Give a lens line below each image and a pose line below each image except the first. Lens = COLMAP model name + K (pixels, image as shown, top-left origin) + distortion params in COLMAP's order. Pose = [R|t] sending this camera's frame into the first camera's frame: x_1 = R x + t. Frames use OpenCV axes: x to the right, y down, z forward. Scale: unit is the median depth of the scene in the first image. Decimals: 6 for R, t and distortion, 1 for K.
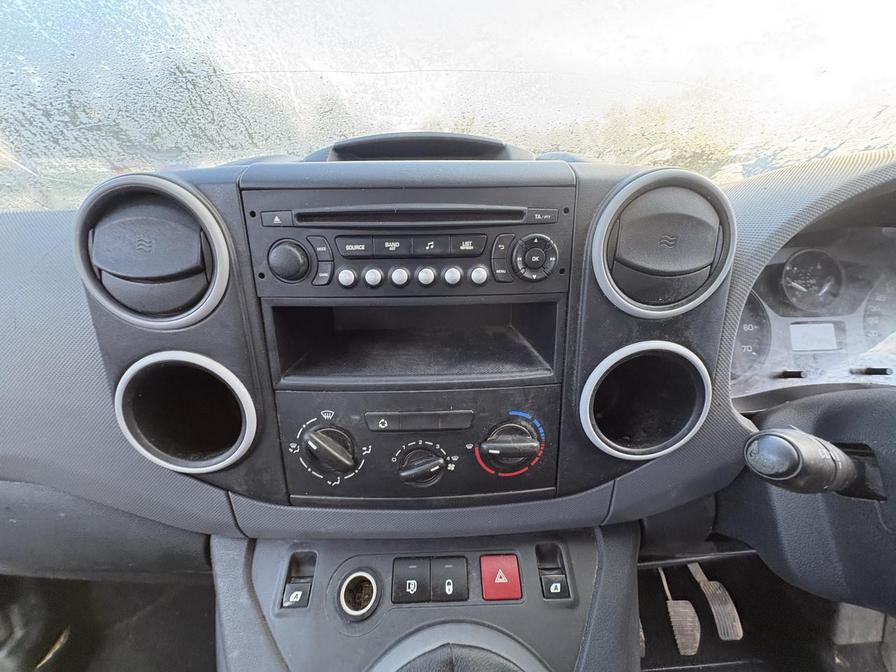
lens RADIAL K [[355.7, 0, 444.3], [0, 355.7, 340.1], [0, 0, 1]] dist [0.000177, -0.000136]
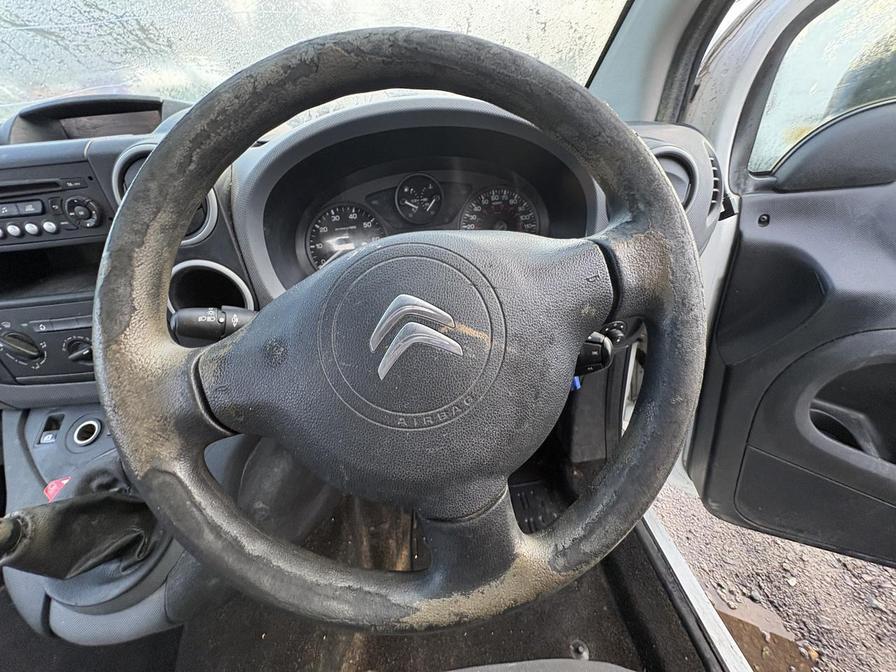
lens RADIAL K [[355.7, 0, 448.0], [0, 355.7, 337.6], [0, 0, 1]] dist [0.000177, -0.000136]
pose [[0.996396, -0.084201, 0.010253, 1.544680], [0.079841, 0.971813, 0.221821, 0.069507], [-0.028641, -0.220203, 0.975034, -0.579401]]
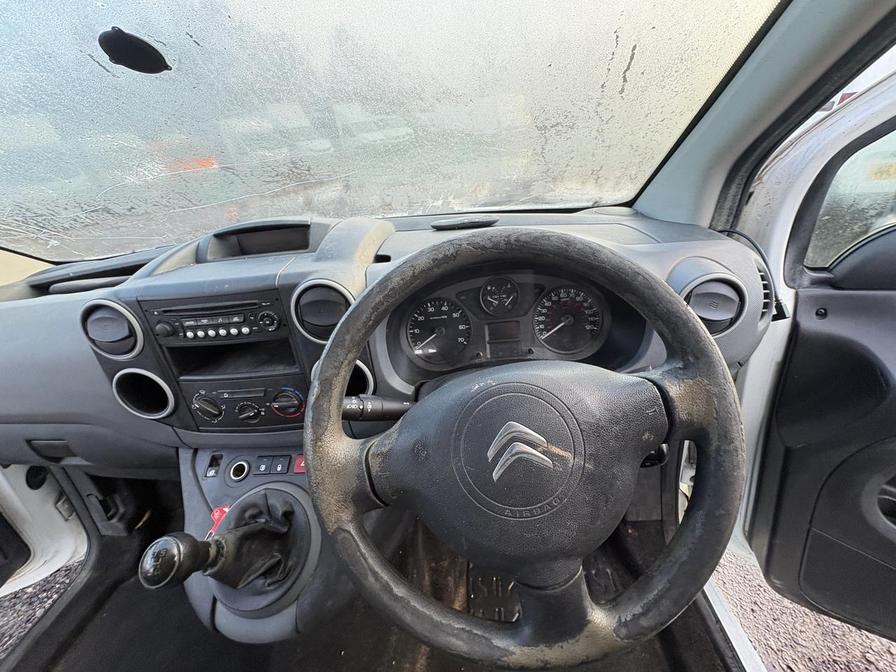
lens RADIAL K [[355.7, 0, 447.4], [0, 355.7, 337.9], [0, 0, 1]] dist [0.000177, -0.000136]
pose [[0.992590, -0.047261, -0.111941, 1.384508], [0.063889, 0.986625, 0.149965, -0.340198], [0.103356, -0.156005, 0.982334, -0.911484]]
